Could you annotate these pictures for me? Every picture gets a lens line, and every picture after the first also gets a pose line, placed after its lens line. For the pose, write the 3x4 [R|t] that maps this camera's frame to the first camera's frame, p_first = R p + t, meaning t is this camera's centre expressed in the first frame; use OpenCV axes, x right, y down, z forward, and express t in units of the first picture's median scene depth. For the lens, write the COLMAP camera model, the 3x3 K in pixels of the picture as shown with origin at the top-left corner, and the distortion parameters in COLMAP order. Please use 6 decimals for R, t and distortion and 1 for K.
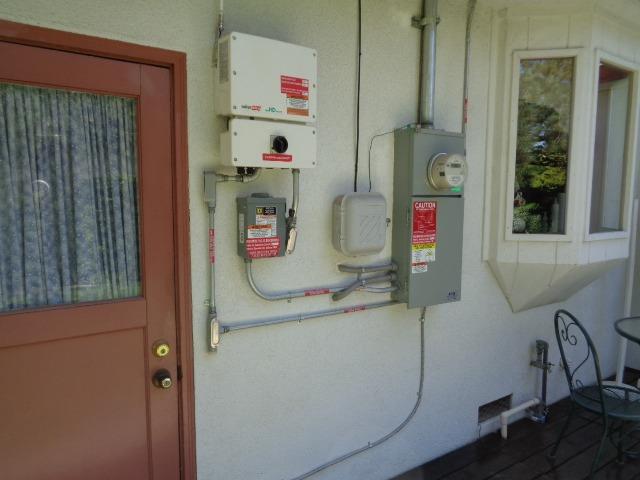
lens RADIAL K [[477.7, 0, 322.9], [0, 477.7, 241.7], [0, 0, 1]] dist [0.001941, 0.004832]
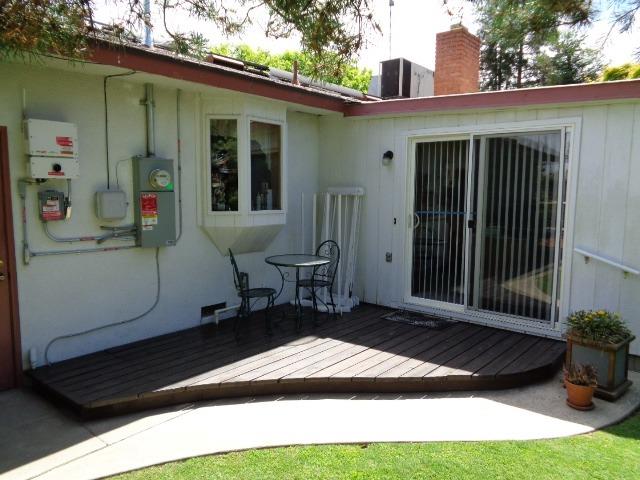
lens RADIAL K [[477.7, 0, 320.2], [0, 477.7, 239.9], [0, 0, 1]] dist [0.001941, 0.004832]
pose [[0.967786, -0.030218, 0.249953, 0.417665], [0.029210, 0.999543, 0.007744, 0.116694], [-0.250073, -0.000194, 0.968227, -1.148278]]
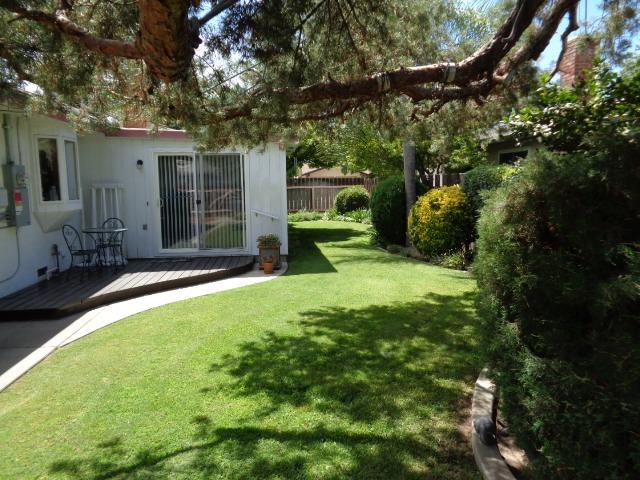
lens RADIAL K [[477.7, 0, 320.1], [0, 477.7, 235.9], [0, 0, 1]] dist [0.001941, 0.004832]
pose [[0.488915, -0.115429, 0.864661, -1.495874], [0.109687, 0.991474, 0.070337, 0.198331], [-0.865408, 0.060453, 0.497408, -2.118448]]
